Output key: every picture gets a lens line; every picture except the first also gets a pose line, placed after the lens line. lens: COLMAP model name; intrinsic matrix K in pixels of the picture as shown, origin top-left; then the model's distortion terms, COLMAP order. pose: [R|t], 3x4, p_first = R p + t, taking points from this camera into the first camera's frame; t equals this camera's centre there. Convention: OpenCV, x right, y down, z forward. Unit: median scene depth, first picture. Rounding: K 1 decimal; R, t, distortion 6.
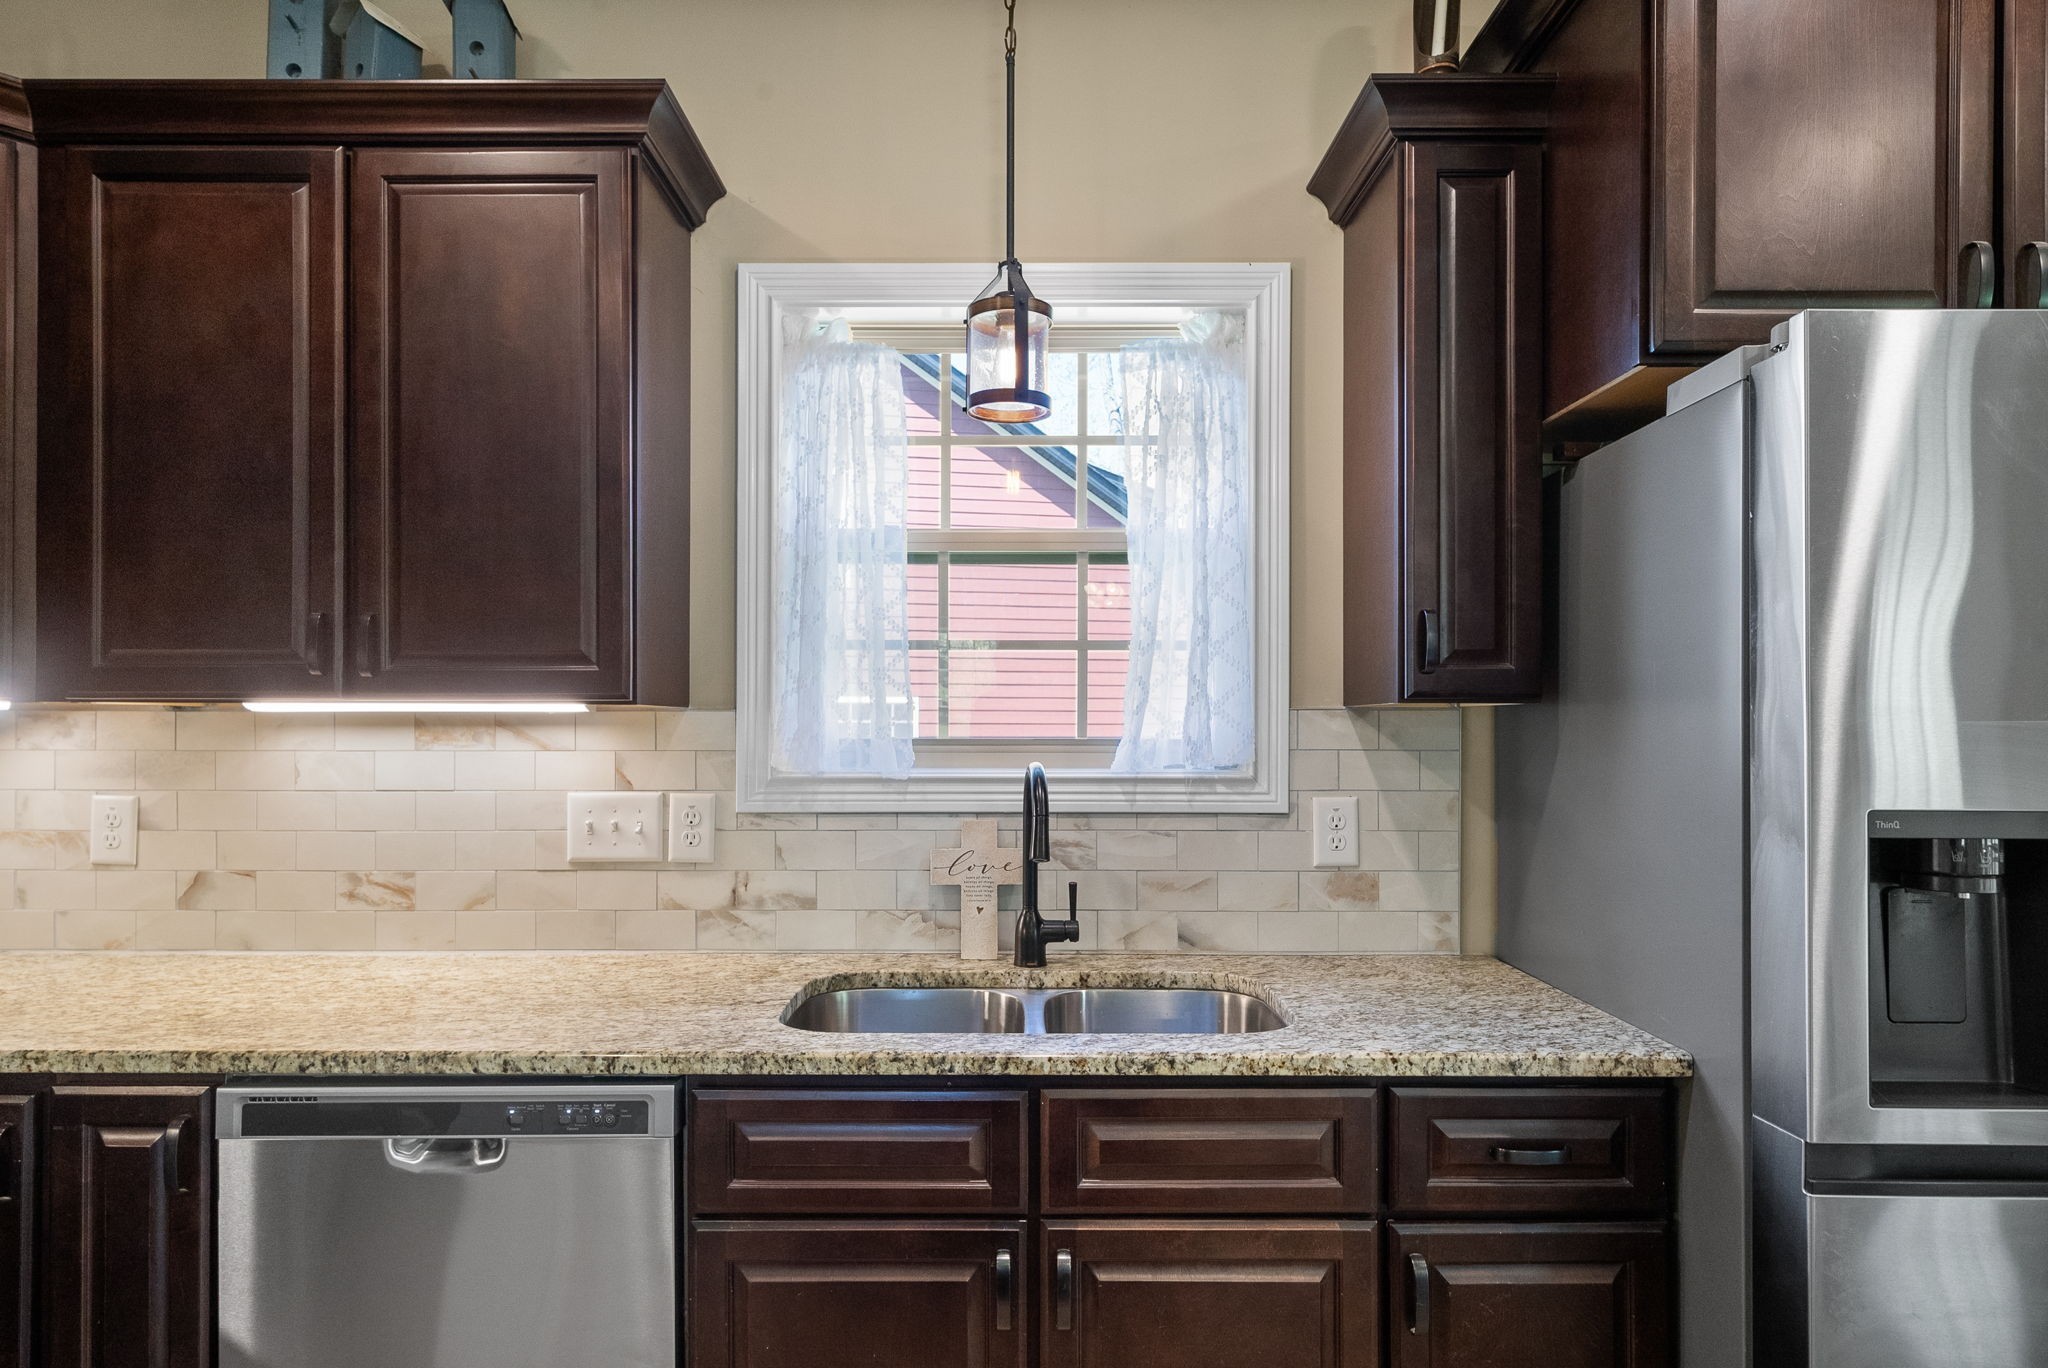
lens RADIAL K [[1120.3, 0, 1029.7], [0, 1120.3, 726.2], [0, 0, 1]] dist [0.005949, -0.000522]
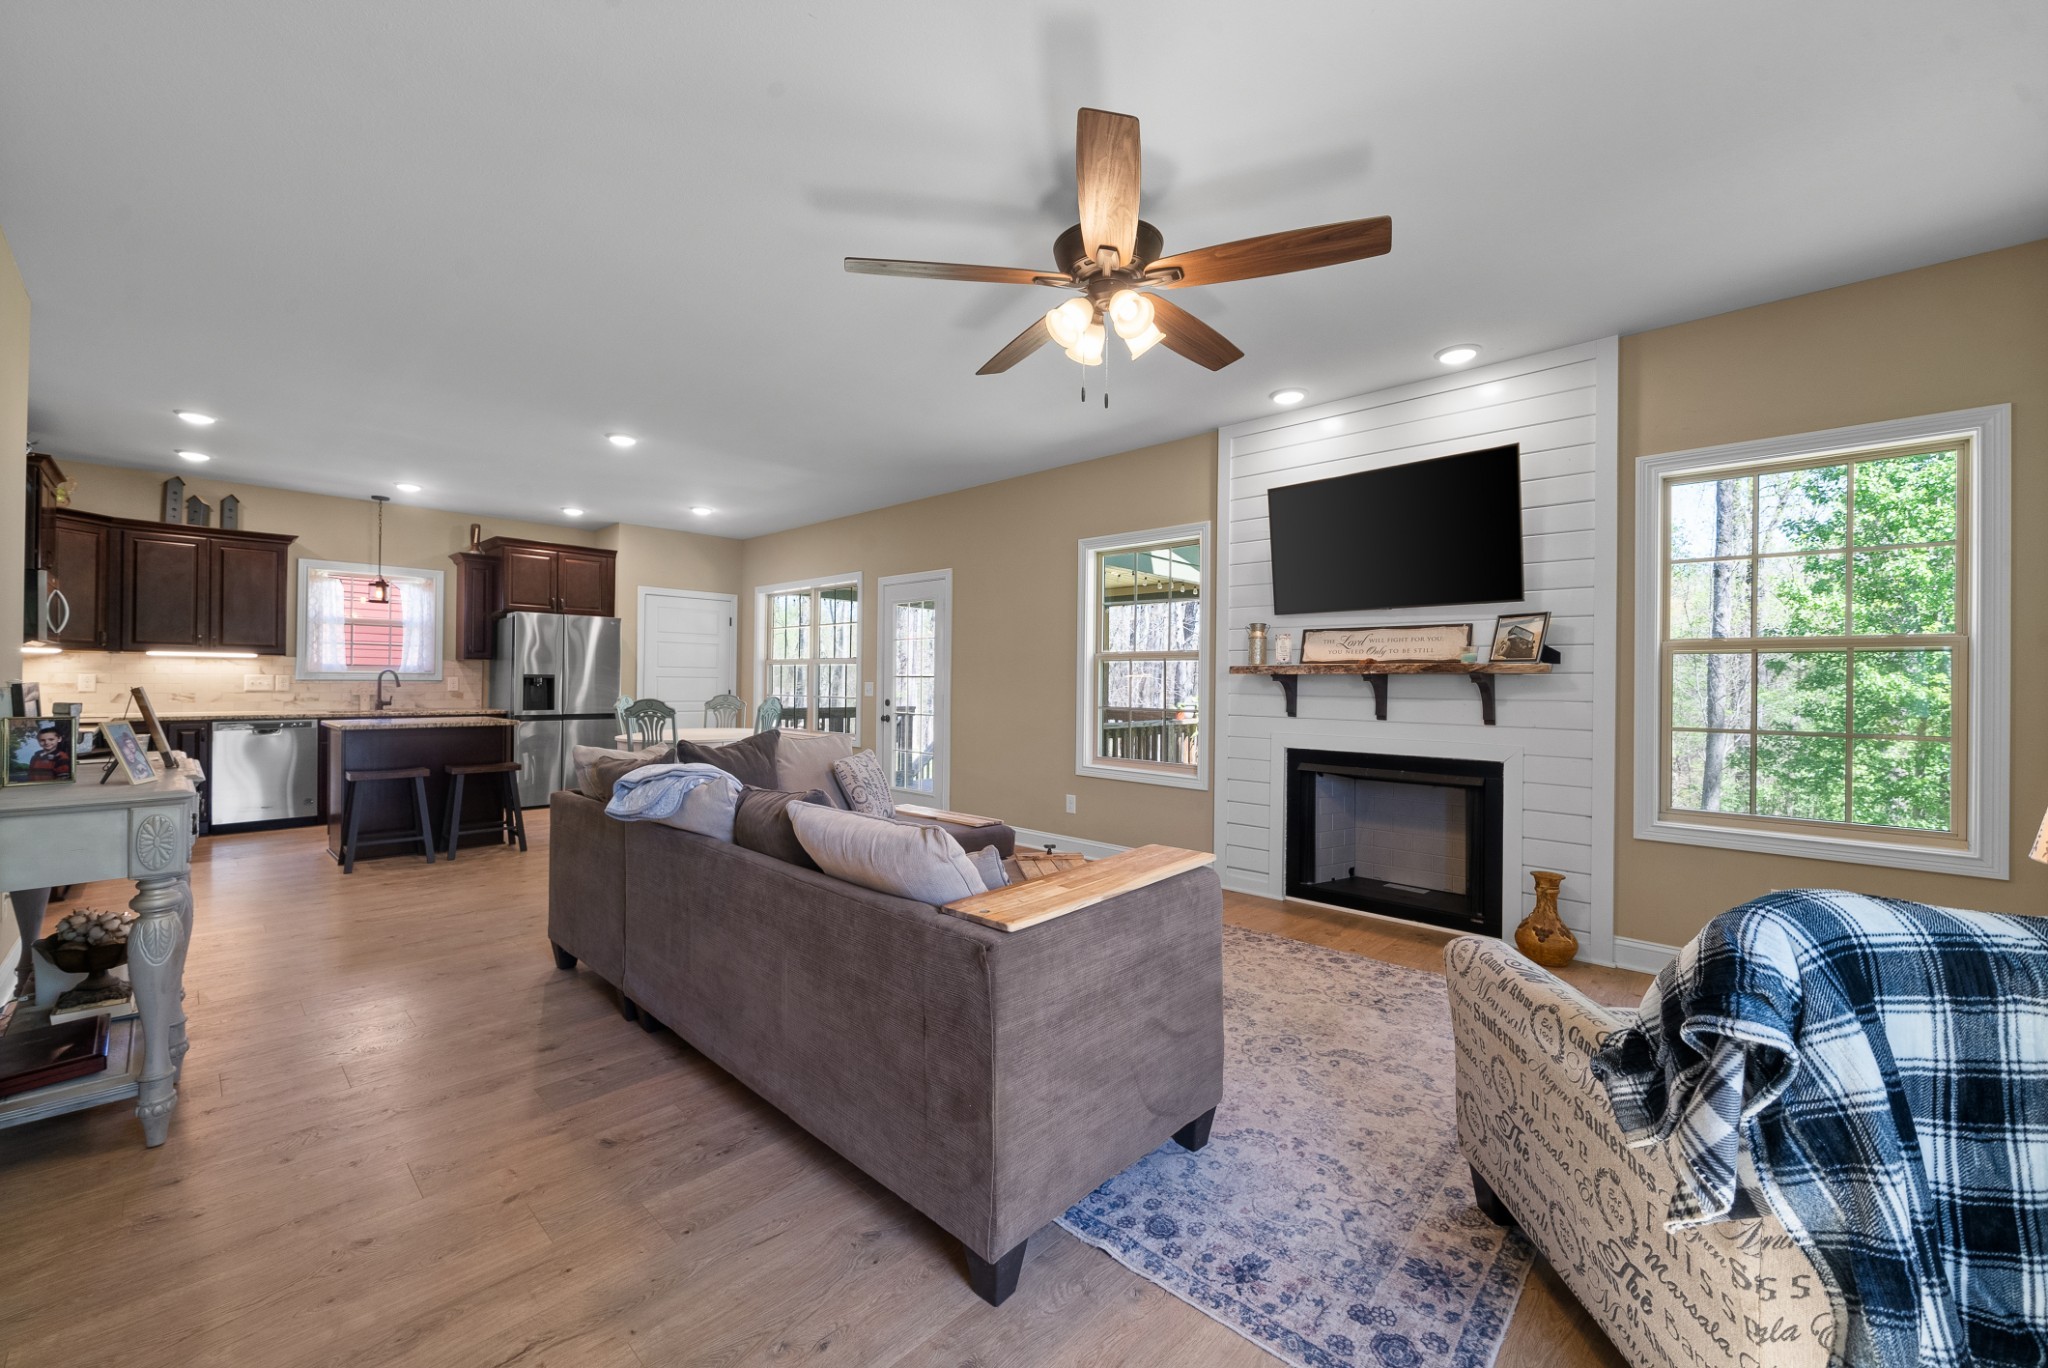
lens RADIAL K [[811.2, 0, 1018.9], [0, 811.2, 682.4], [0, 0, 1]] dist [-0.005413, 0.000021]
pose [[0.690989, 0.004365, 0.722852, -0.608746], [-0.010856, 0.999932, 0.004340, 0.042151], [-0.722784, -0.010846, 0.690989, -3.396582]]
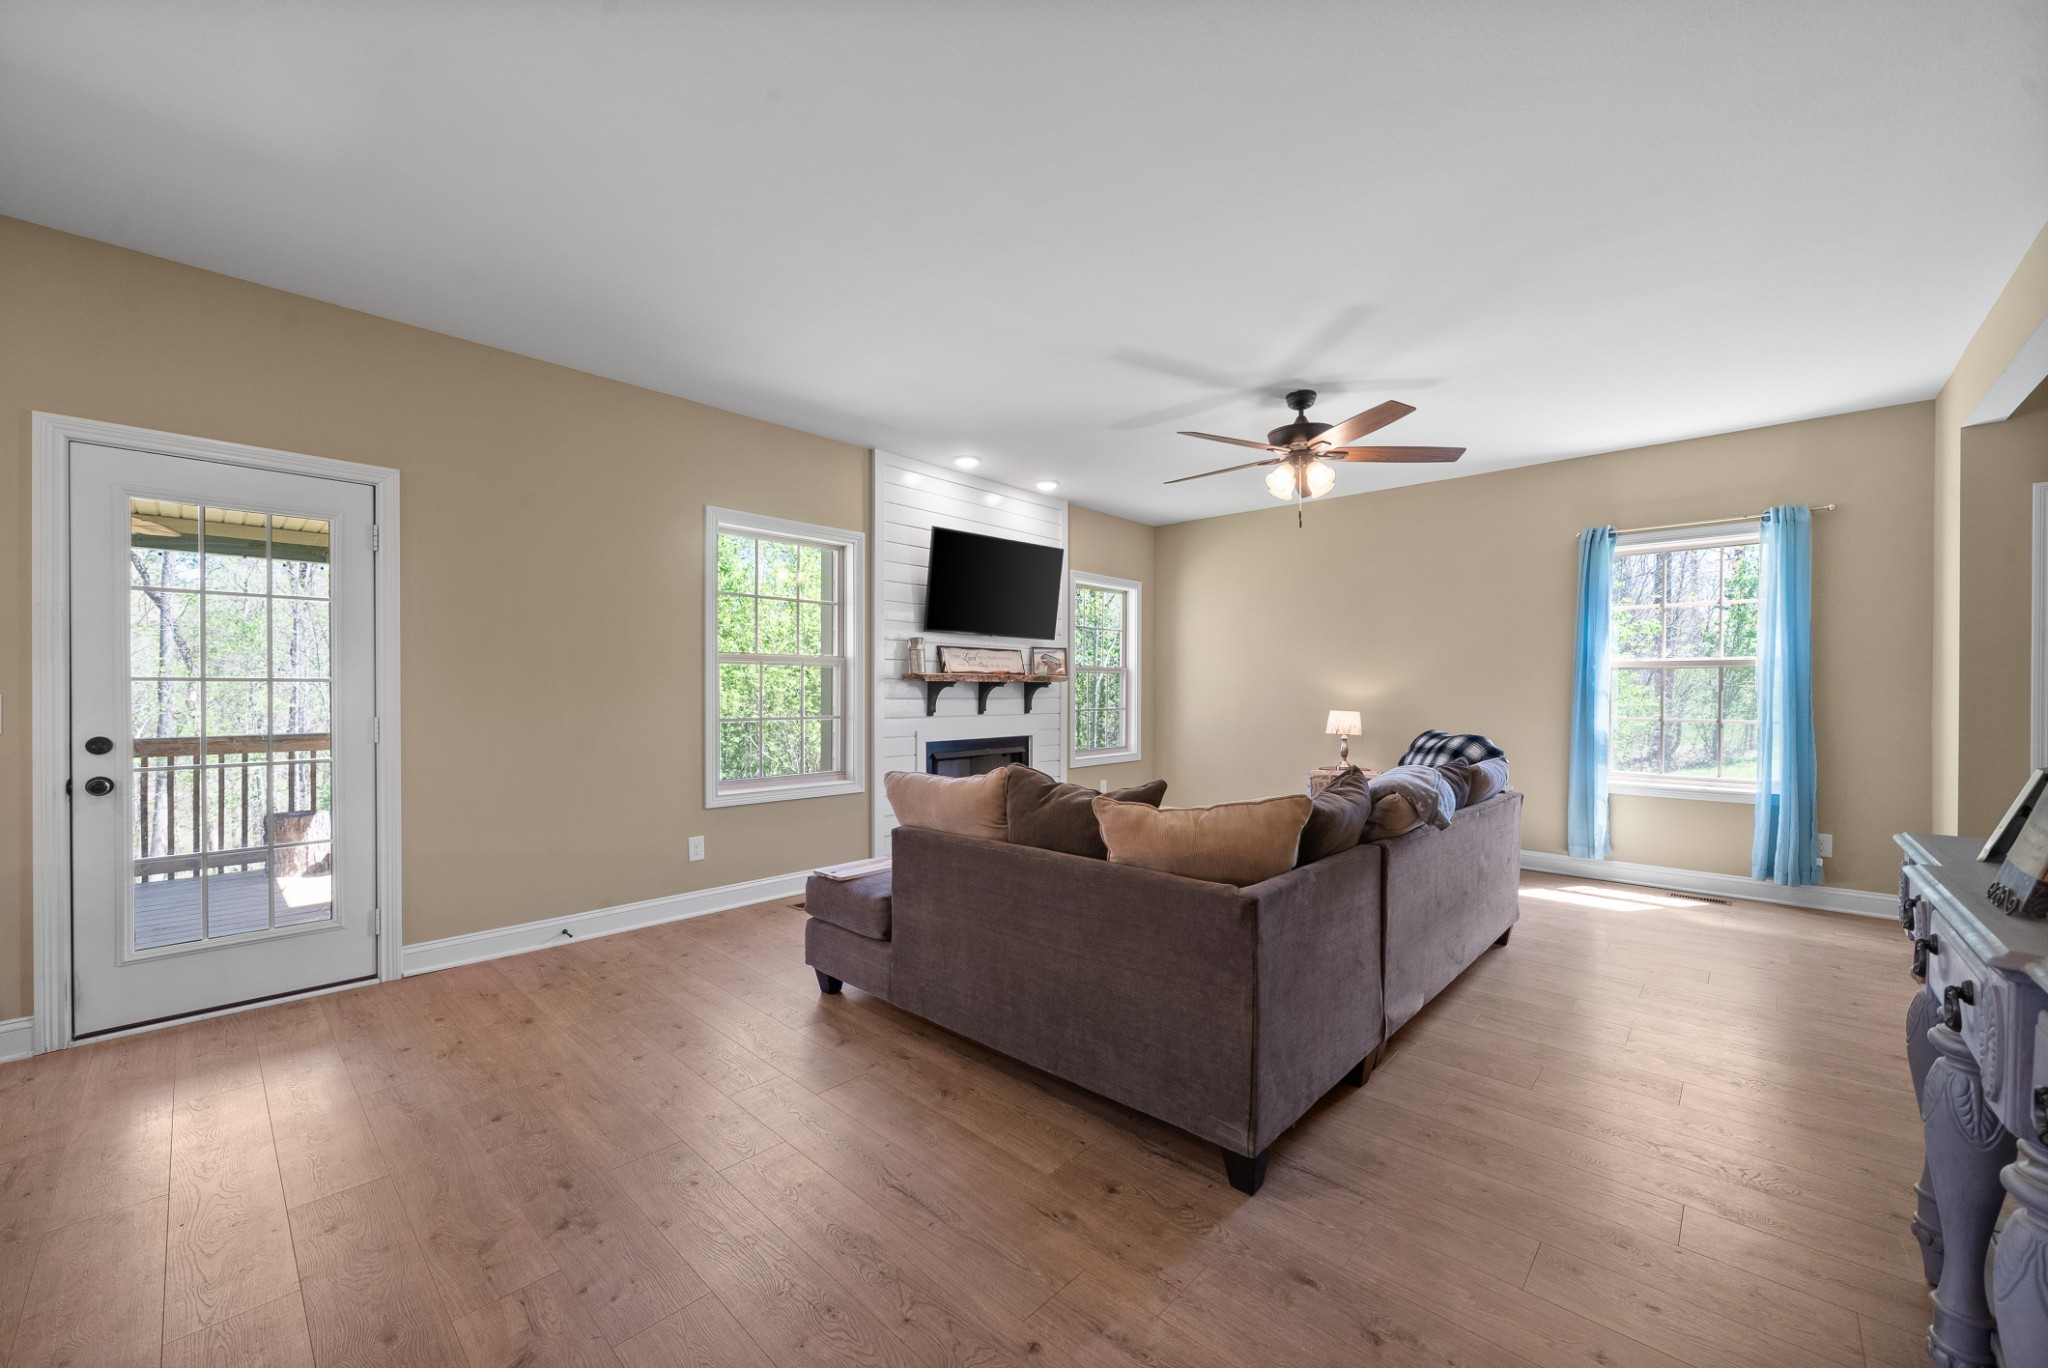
lens RADIAL K [[780.8, 0, 1010.6], [0, 780.8, 697.2], [0, 0, 1]] dist [-0.001683, 0.000308]
pose [[-0.726701, -0.009587, 0.686887, -0.478231], [-0.004798, 0.999949, 0.008880, 0.050364], [-0.686937, 0.003158, -0.726710, -0.693435]]
